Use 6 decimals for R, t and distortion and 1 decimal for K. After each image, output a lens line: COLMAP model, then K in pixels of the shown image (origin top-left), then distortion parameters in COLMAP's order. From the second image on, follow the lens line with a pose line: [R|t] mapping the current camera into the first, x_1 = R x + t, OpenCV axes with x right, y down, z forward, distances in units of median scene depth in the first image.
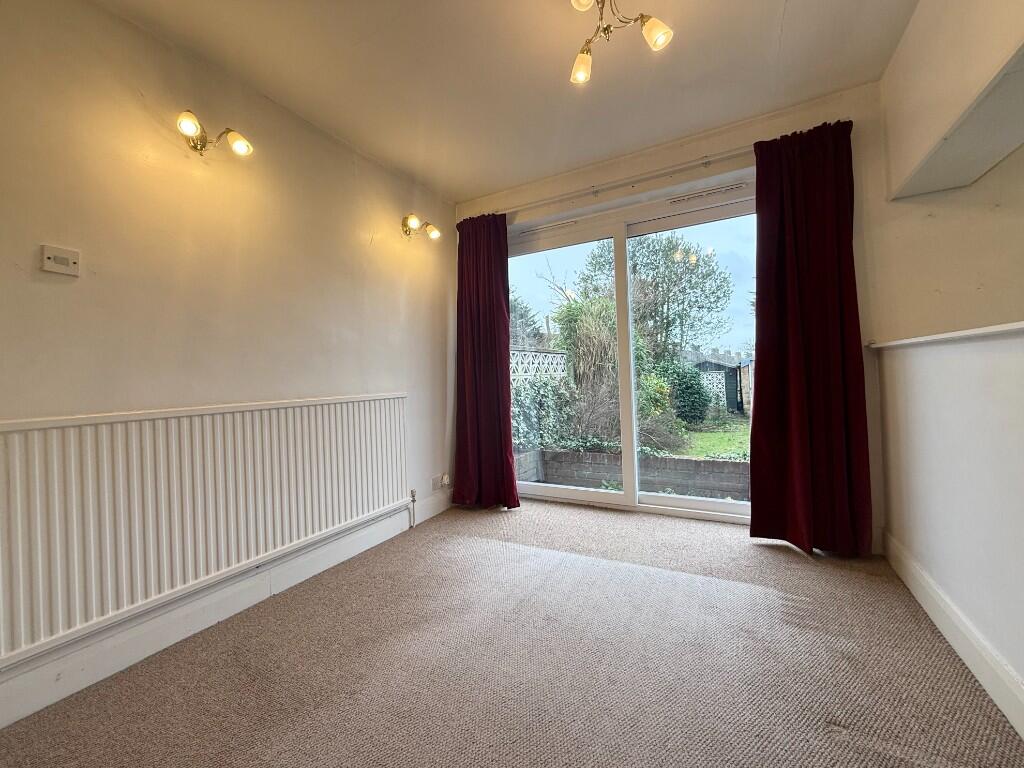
lens RADIAL K [[414.6, 0, 510.6], [0, 414.6, 375.7], [0, 0, 1]] dist [0.000392, 0.000060]
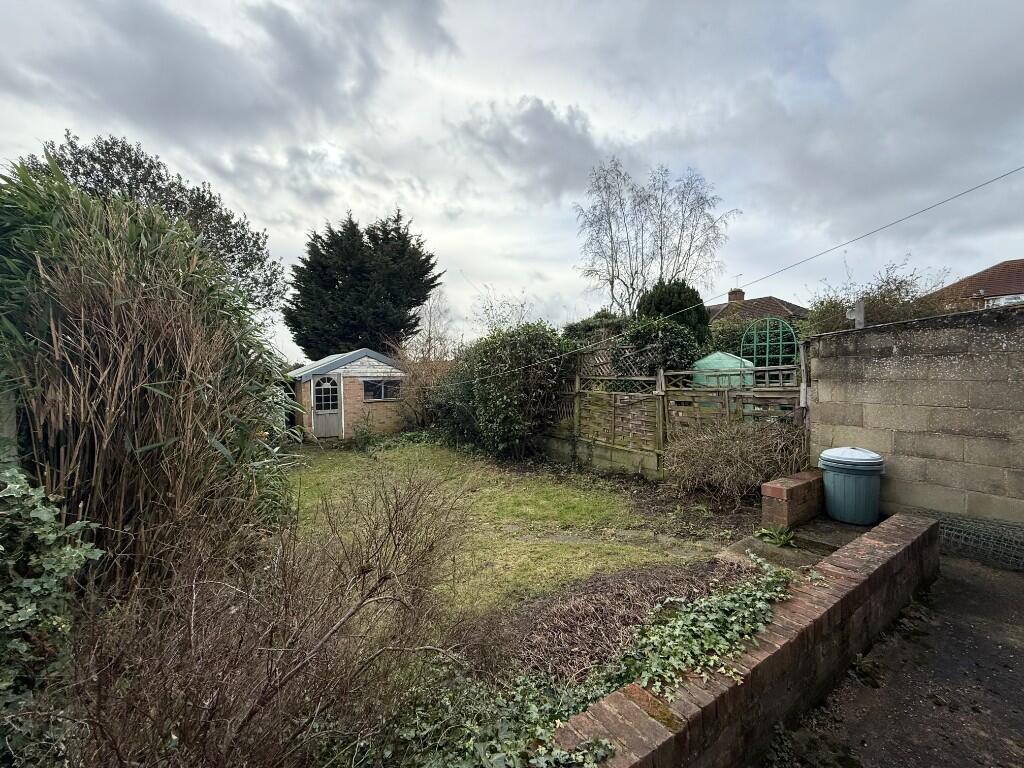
lens RADIAL K [[407.5, 0, 512.0], [0, 407.5, 384.0], [0, 0, 1]] dist [-0.001043, -0.000051]
pose [[0.459300, 0.017195, 0.888115, 0.094312], [-0.017184, 0.999798, -0.010470, -0.051253], [-0.888115, -0.010452, 0.459502, 0.844568]]
